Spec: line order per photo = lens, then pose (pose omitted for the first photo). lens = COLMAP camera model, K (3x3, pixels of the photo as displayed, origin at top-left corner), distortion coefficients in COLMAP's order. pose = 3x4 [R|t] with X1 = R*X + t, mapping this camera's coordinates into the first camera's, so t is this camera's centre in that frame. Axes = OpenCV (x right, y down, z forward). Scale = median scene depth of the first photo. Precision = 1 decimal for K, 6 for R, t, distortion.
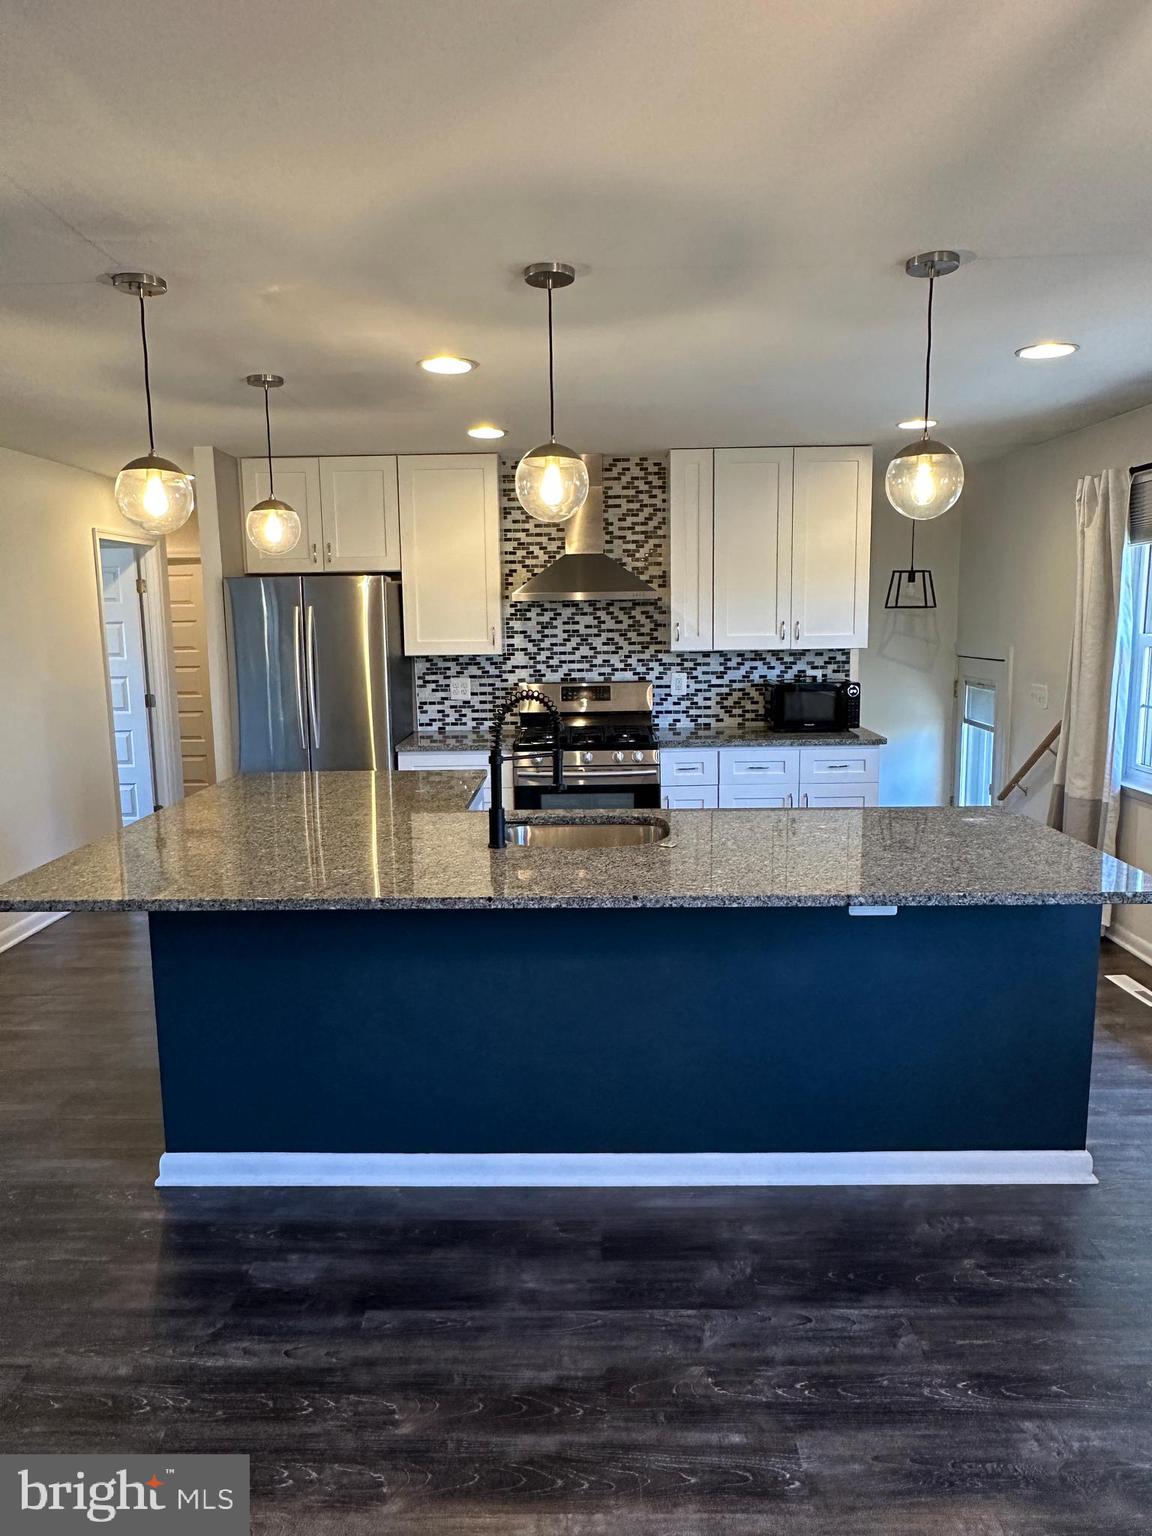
lens RADIAL K [[1027.6, 0, 575.3], [0, 1027.6, 770.8], [0, 0, 1]] dist [0.004359, -0.005331]
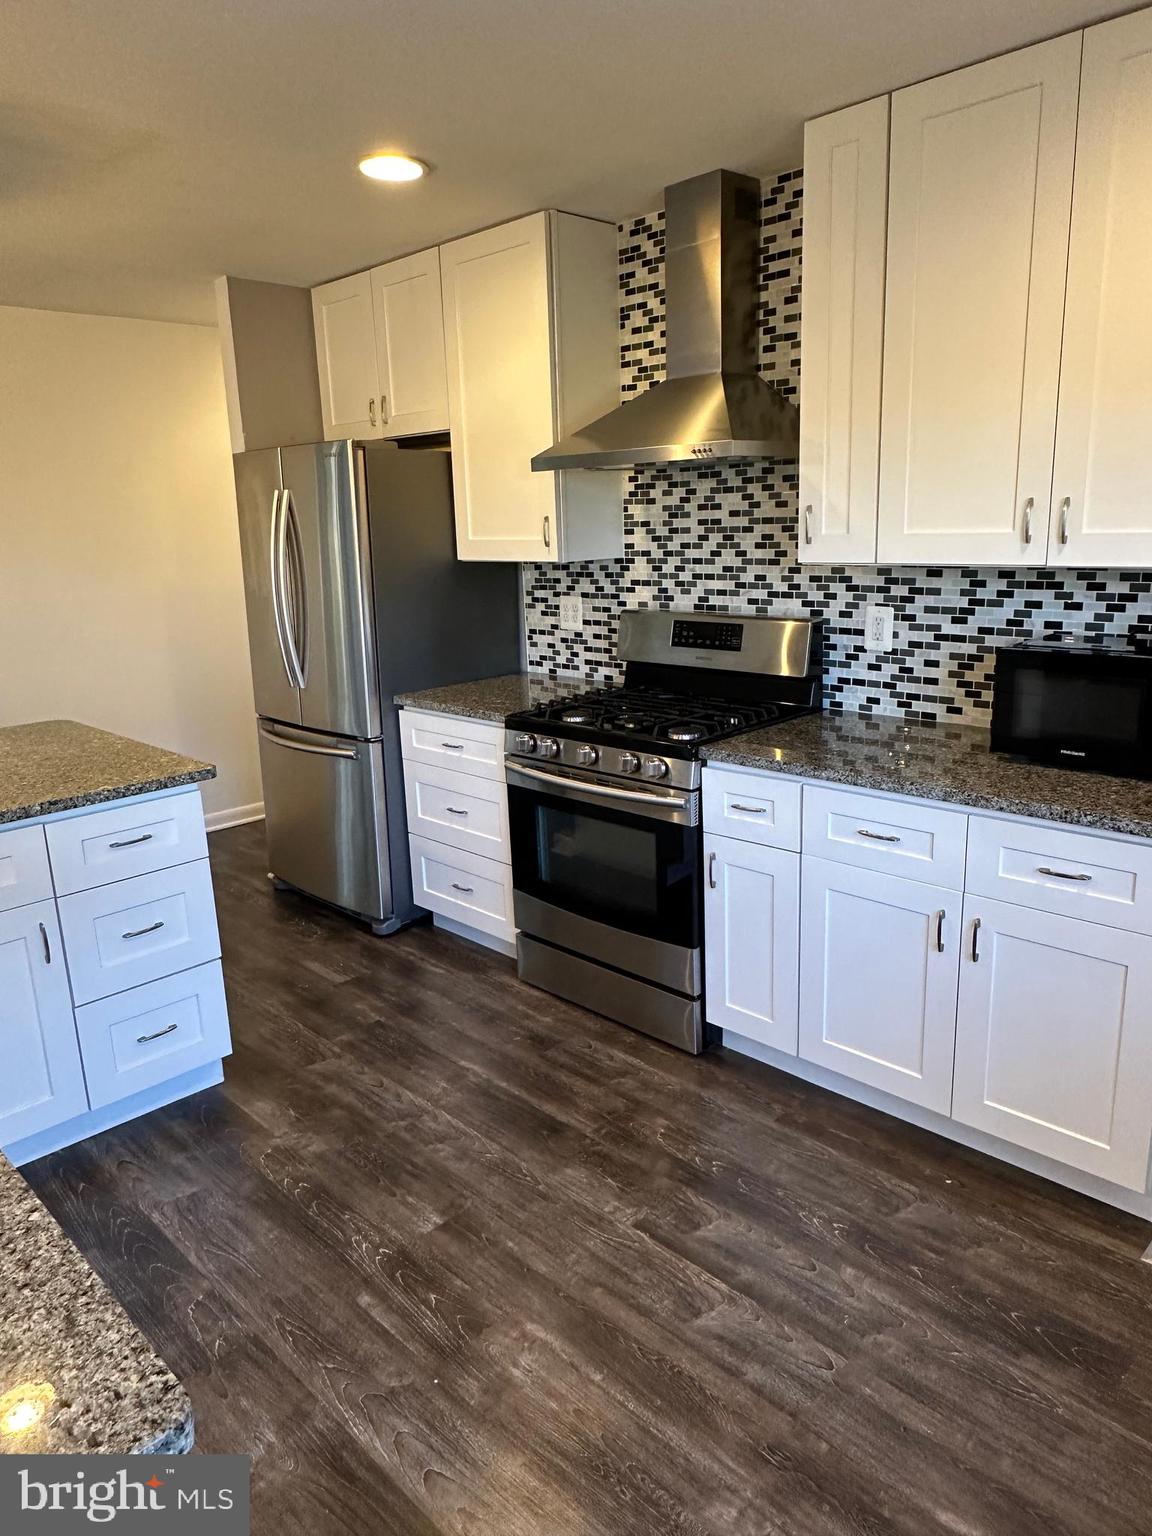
lens RADIAL K [[1027.6, 0, 576.2], [0, 1027.6, 767.1], [0, 0, 1]] dist [0.004359, -0.005331]
pose [[0.717447, 0.159641, -0.678075, 0.346314], [-0.085561, 0.986211, 0.141657, -0.076639], [0.691339, -0.043615, 0.721213, 0.534872]]
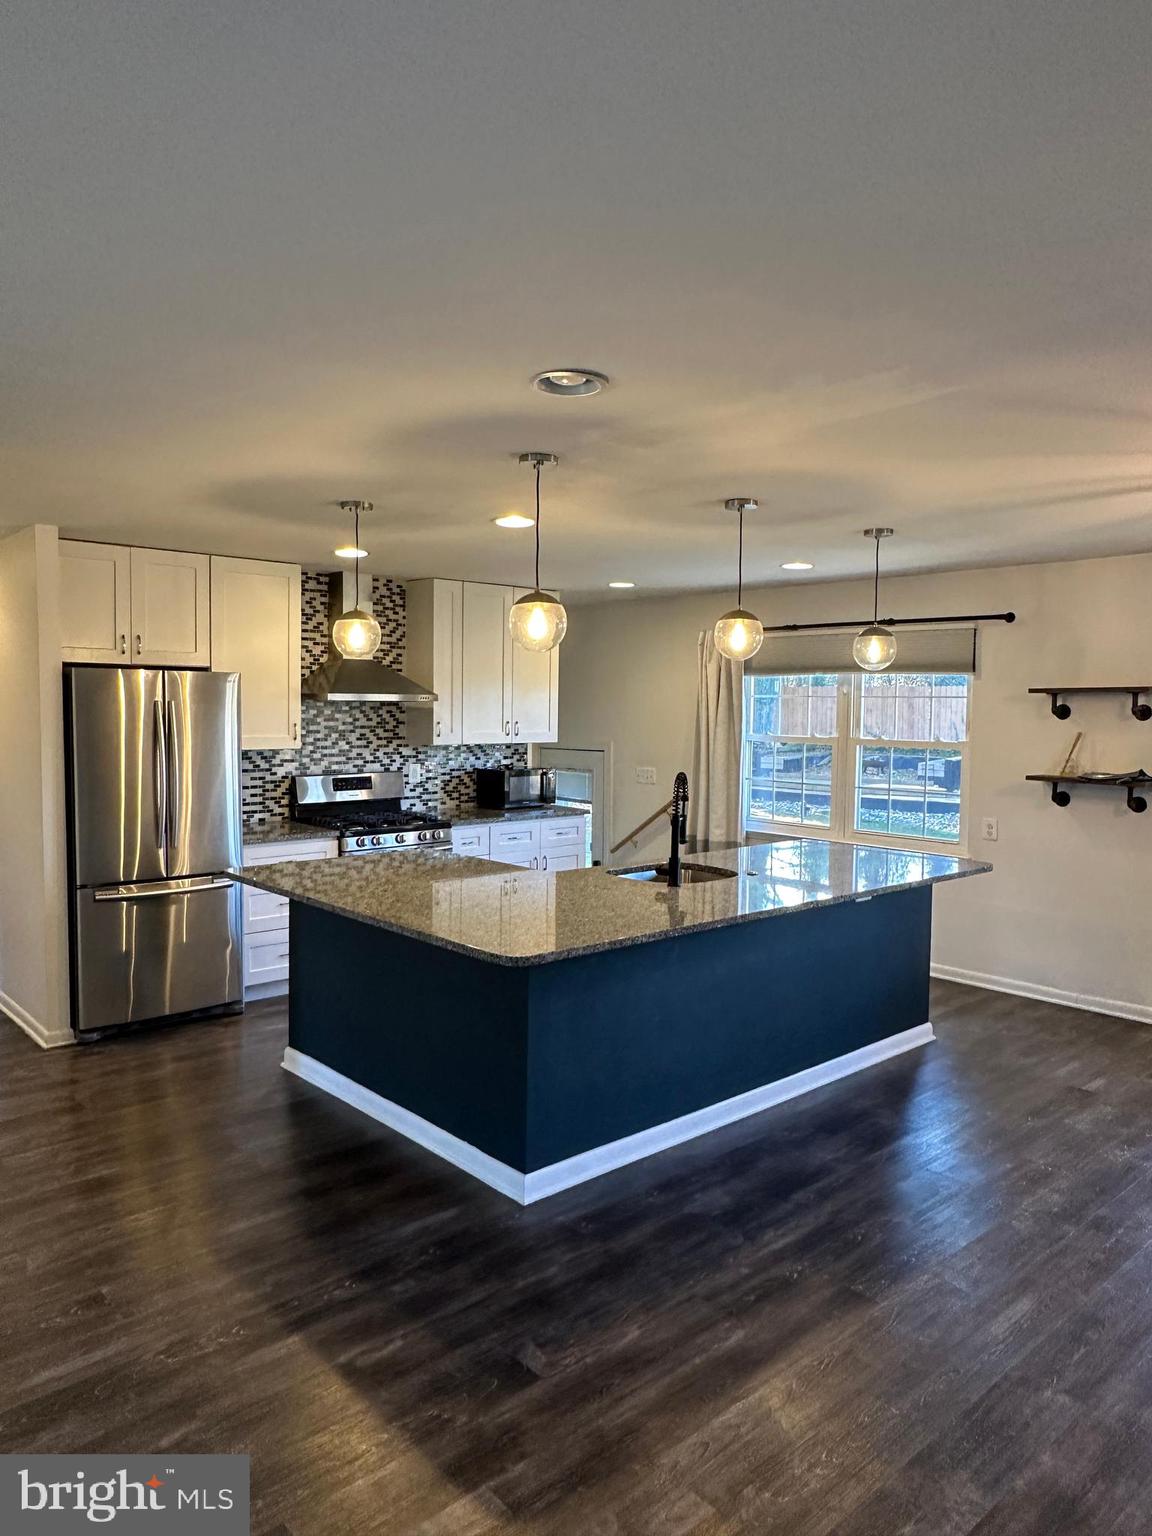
lens RADIAL K [[1027.6, 0, 569.6], [0, 1027.6, 768.7], [0, 0, 1]] dist [0.004359, -0.005331]
pose [[0.733971, -0.019450, 0.678902, -0.558997], [0.081702, 0.994859, -0.059828, -0.006112], [-0.674248, 0.099379, 0.731787, 0.033974]]
